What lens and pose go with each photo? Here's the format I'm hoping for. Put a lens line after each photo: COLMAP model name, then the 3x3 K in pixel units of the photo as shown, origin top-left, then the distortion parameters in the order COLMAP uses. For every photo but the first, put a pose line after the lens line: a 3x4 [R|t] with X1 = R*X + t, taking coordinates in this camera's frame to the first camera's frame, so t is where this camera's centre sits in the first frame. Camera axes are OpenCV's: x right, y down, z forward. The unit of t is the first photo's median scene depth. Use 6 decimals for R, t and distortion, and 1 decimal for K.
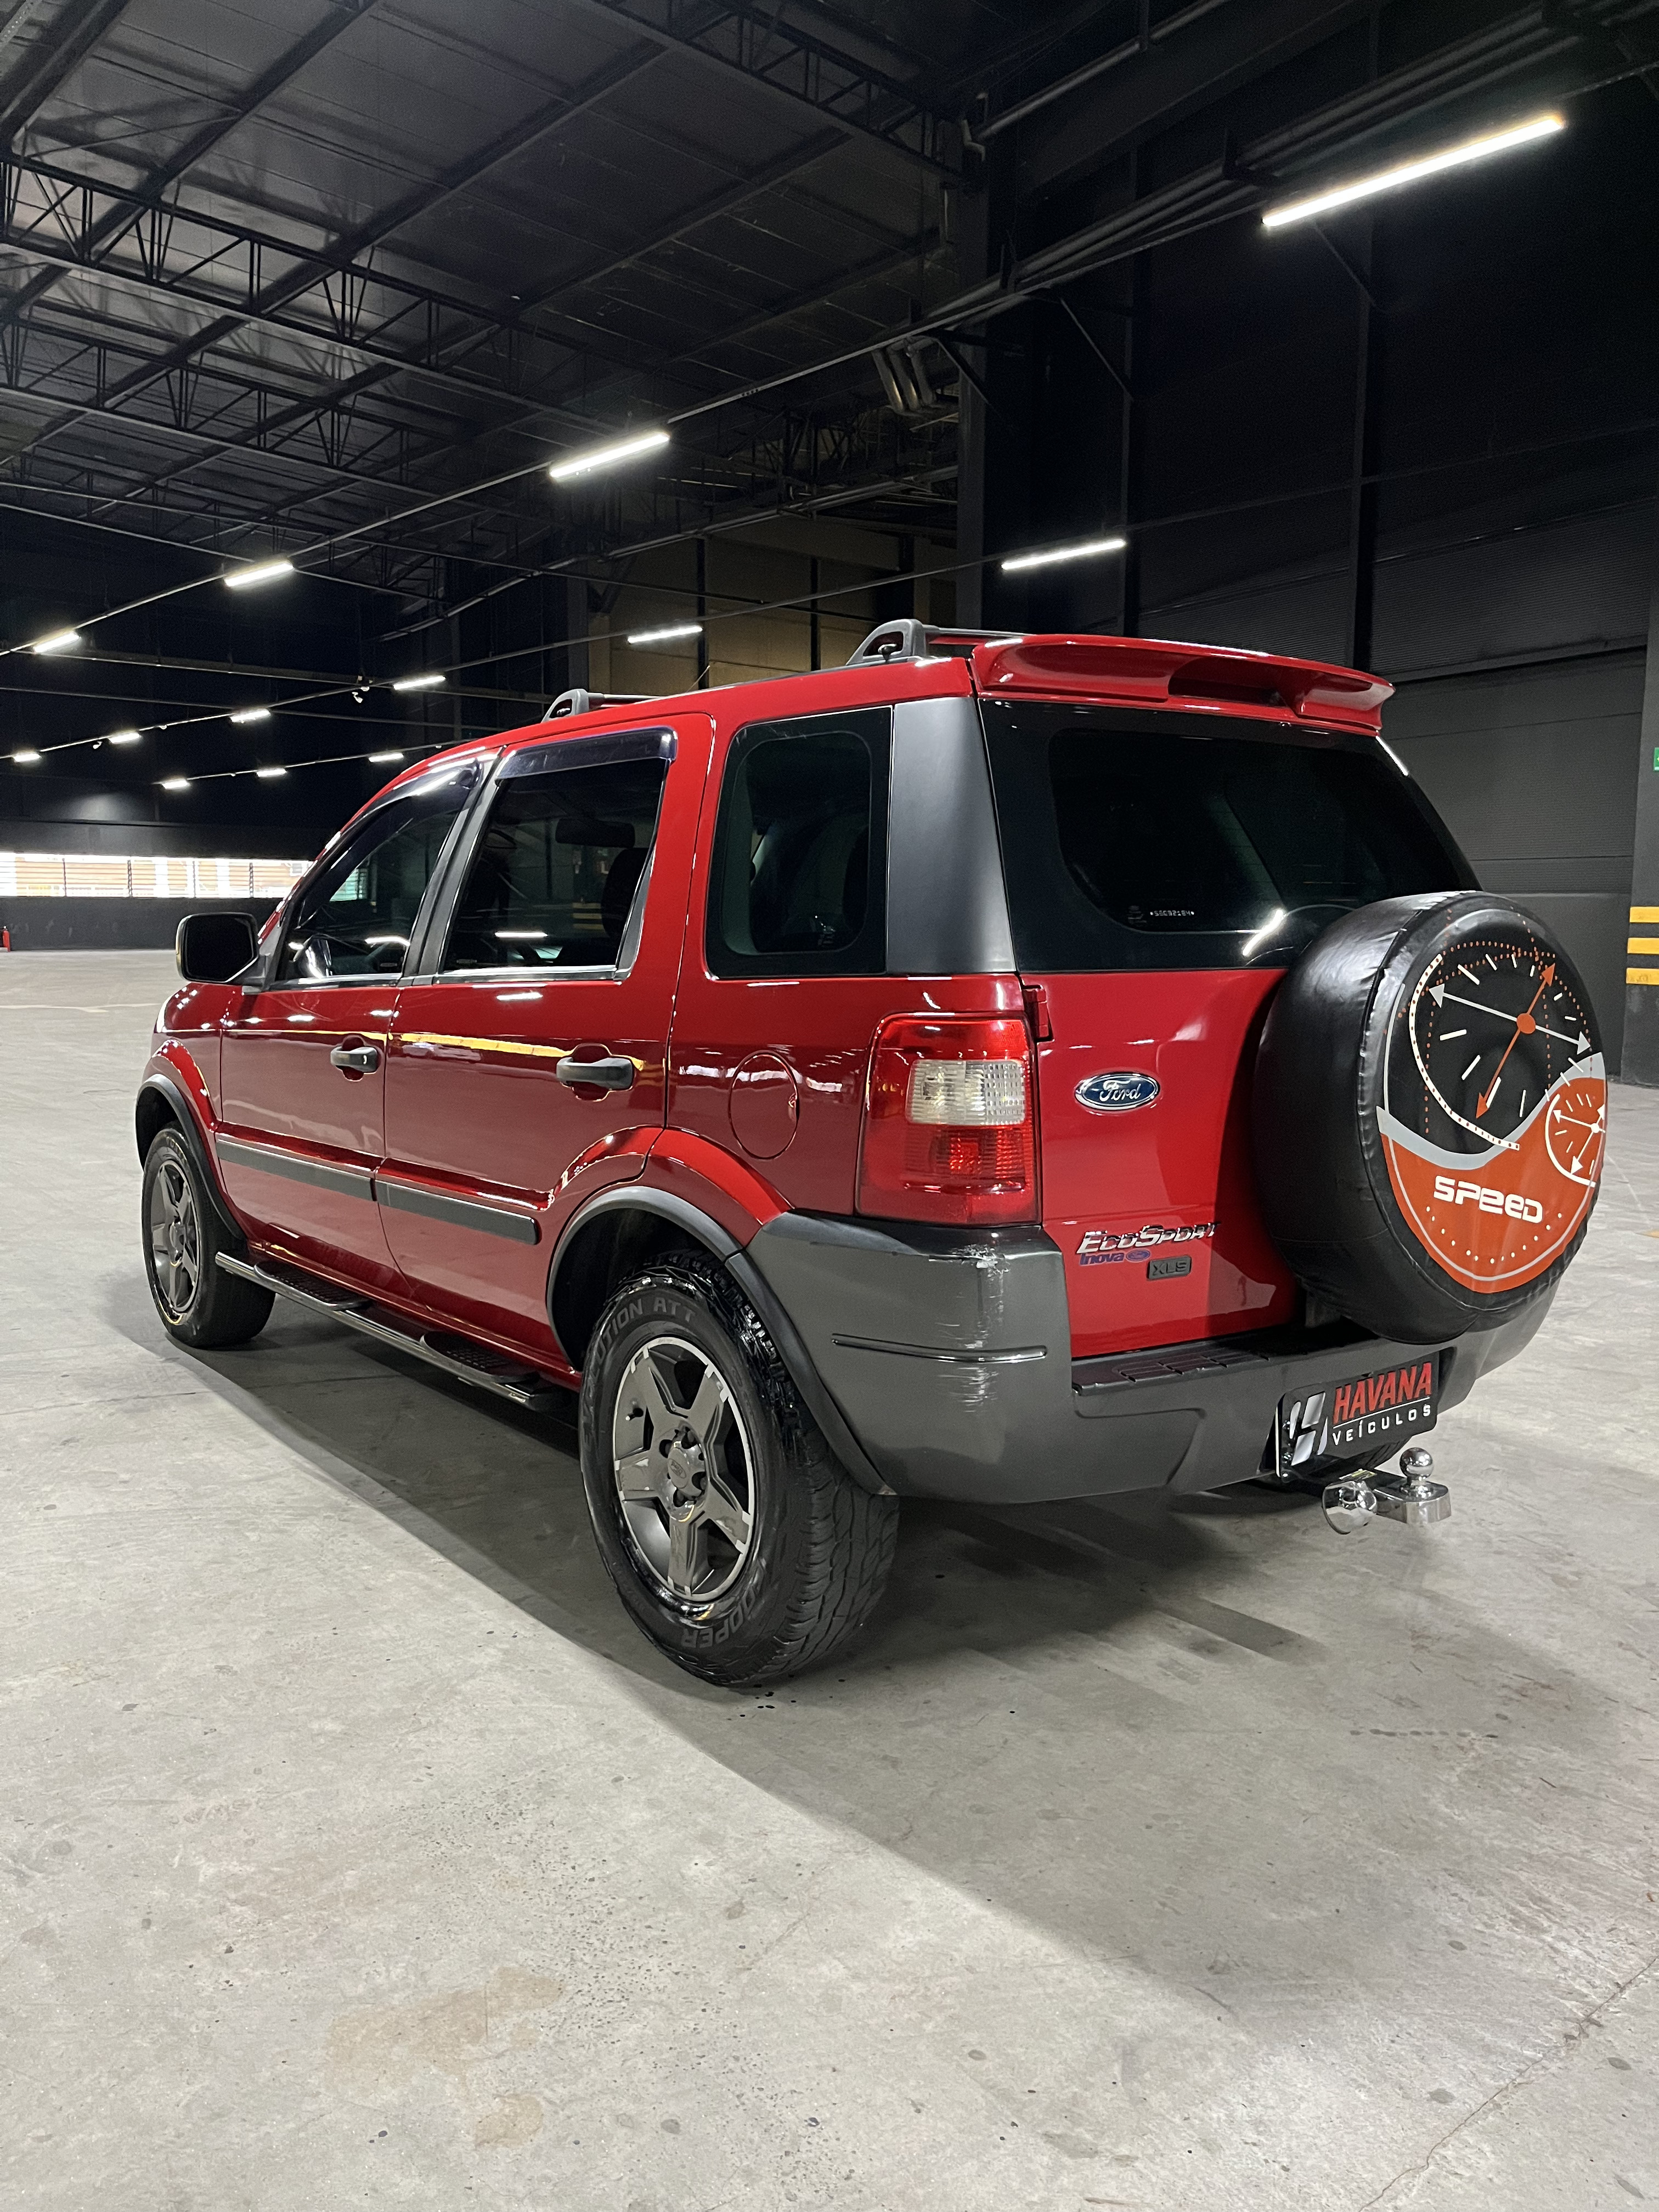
lens RADIAL K [[1671.6, 0, 829.5], [0, 1671.6, 1106.0], [0, 0, 1]] dist [0.087098, -0.127590]
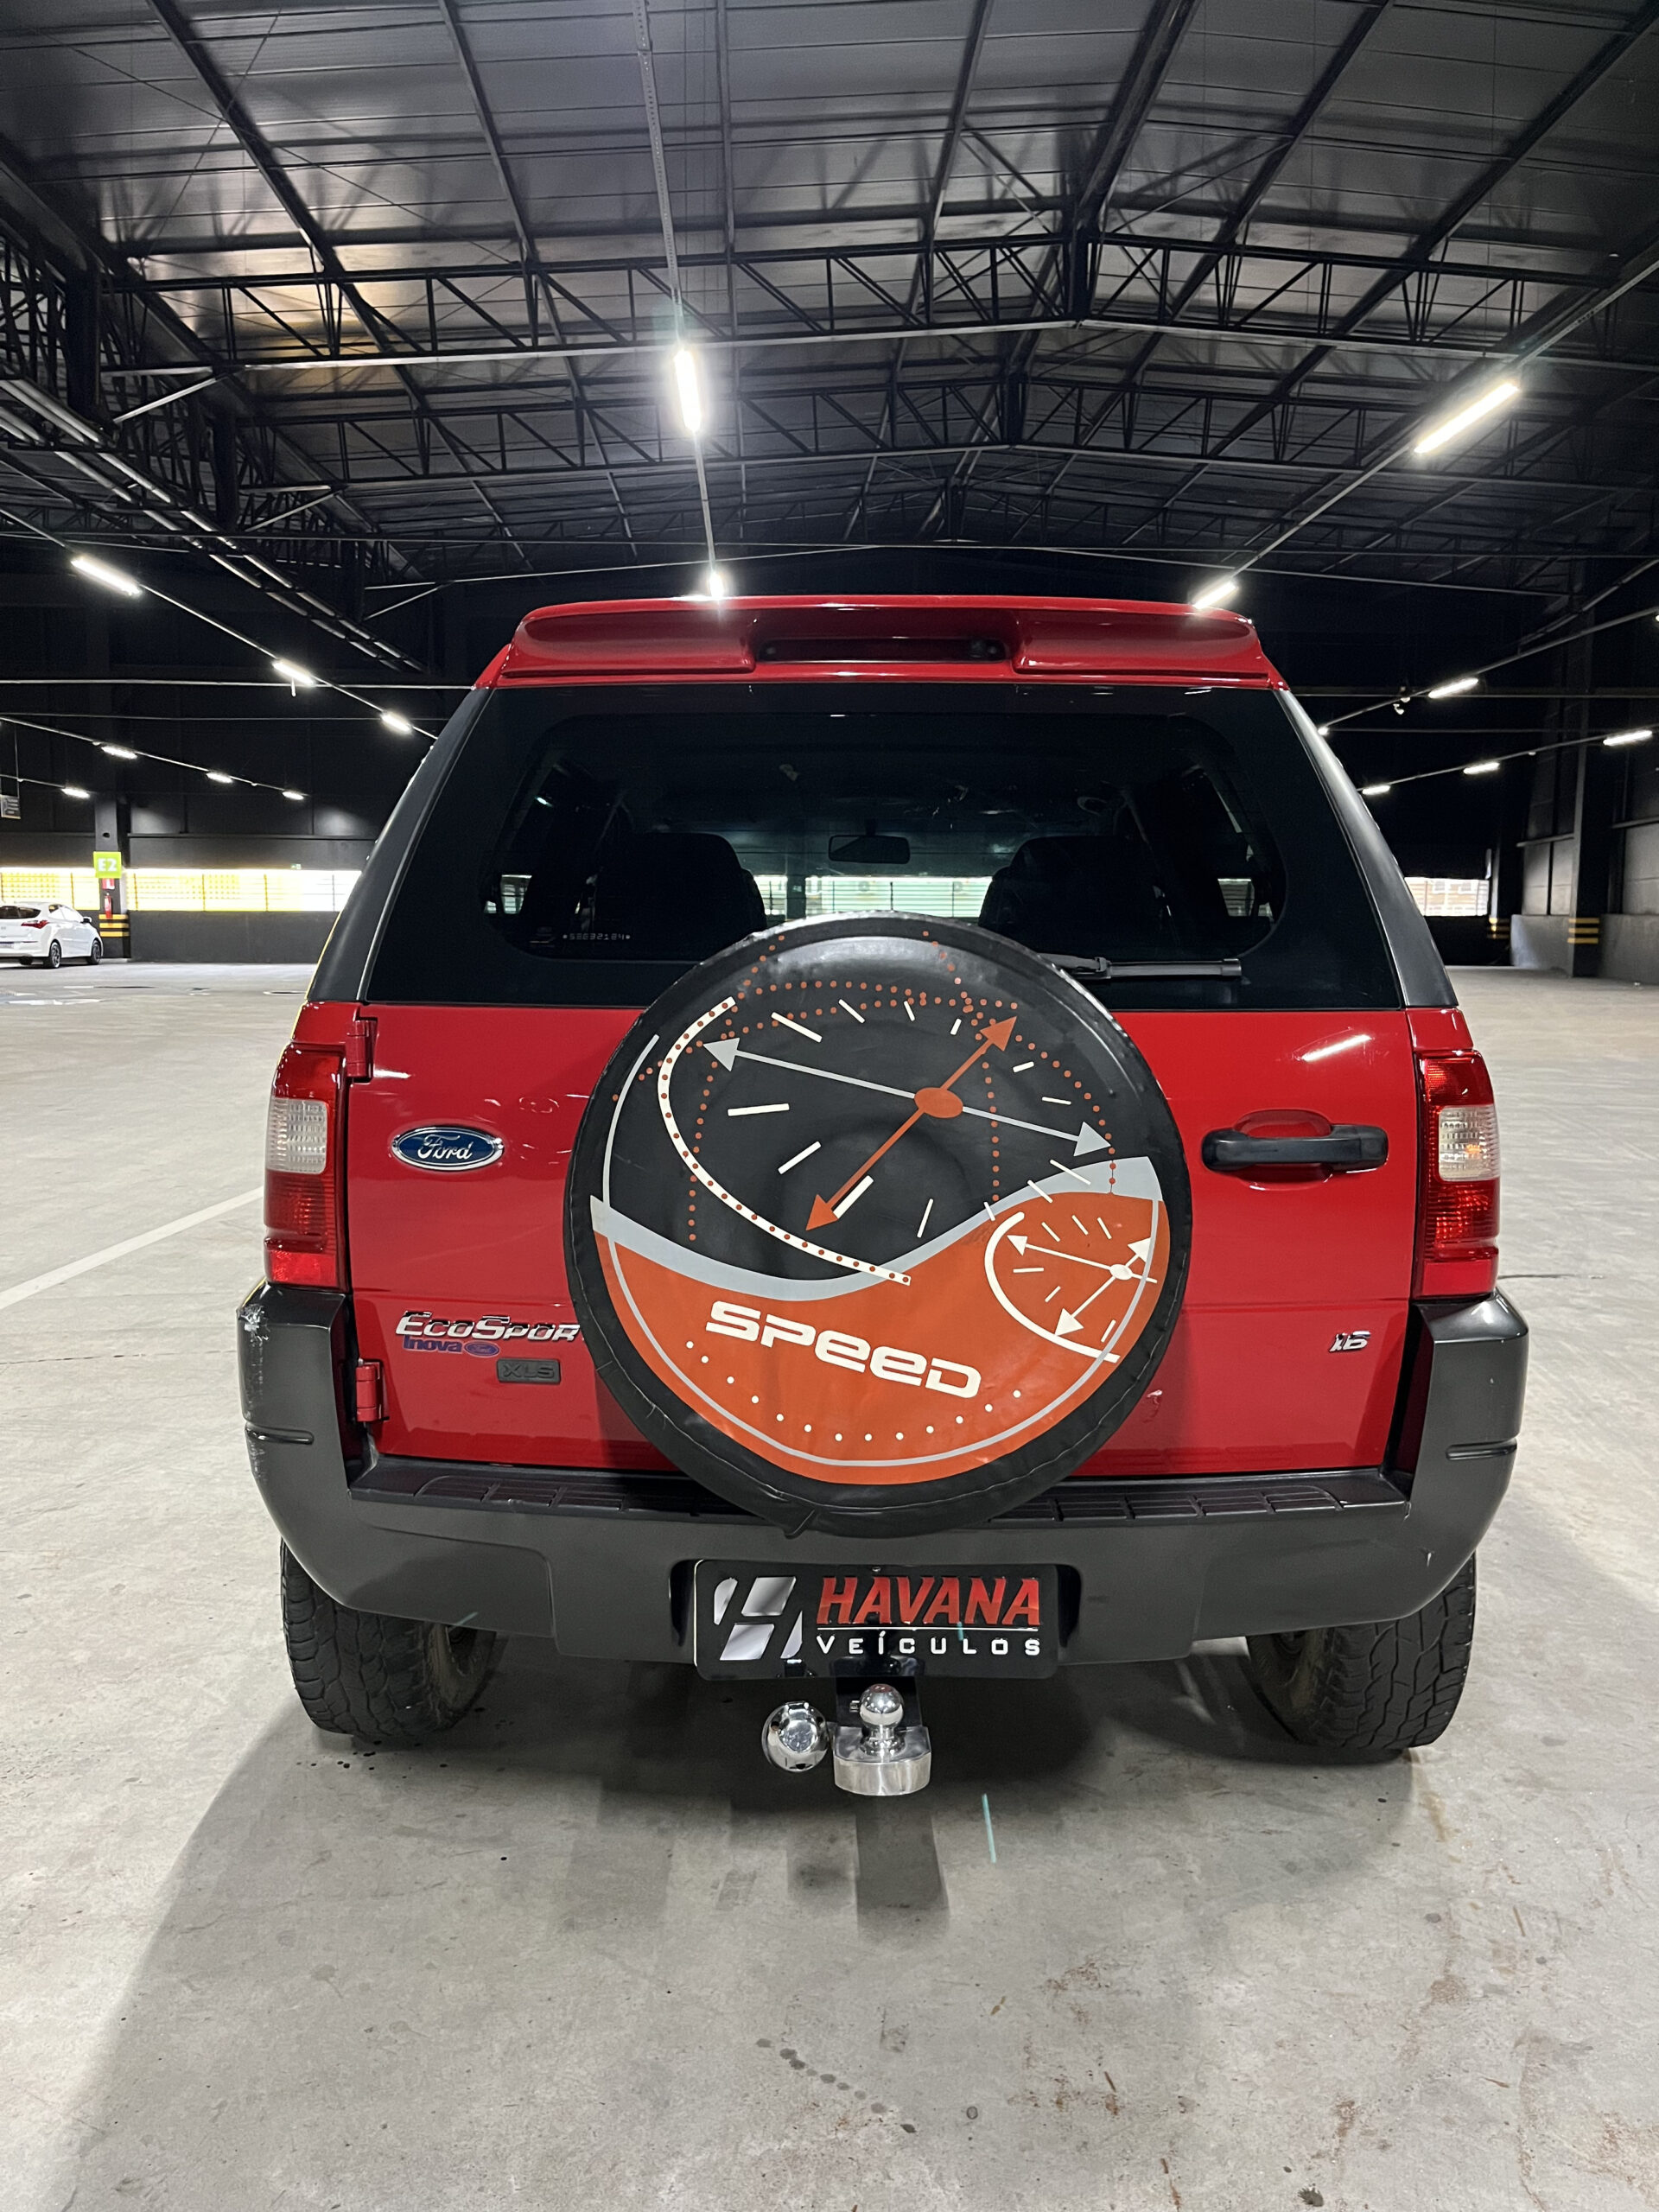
lens RADIAL K [[1671.6, 0, 829.5], [0, 1671.6, 1106.0], [0, 0, 1]] dist [0.087098, -0.127590]
pose [[0.778407, 0.070668, -0.623770, 0.722011], [-0.077381, 0.996867, 0.016373, -0.049786], [0.622973, 0.035523, 0.781437, 0.399016]]
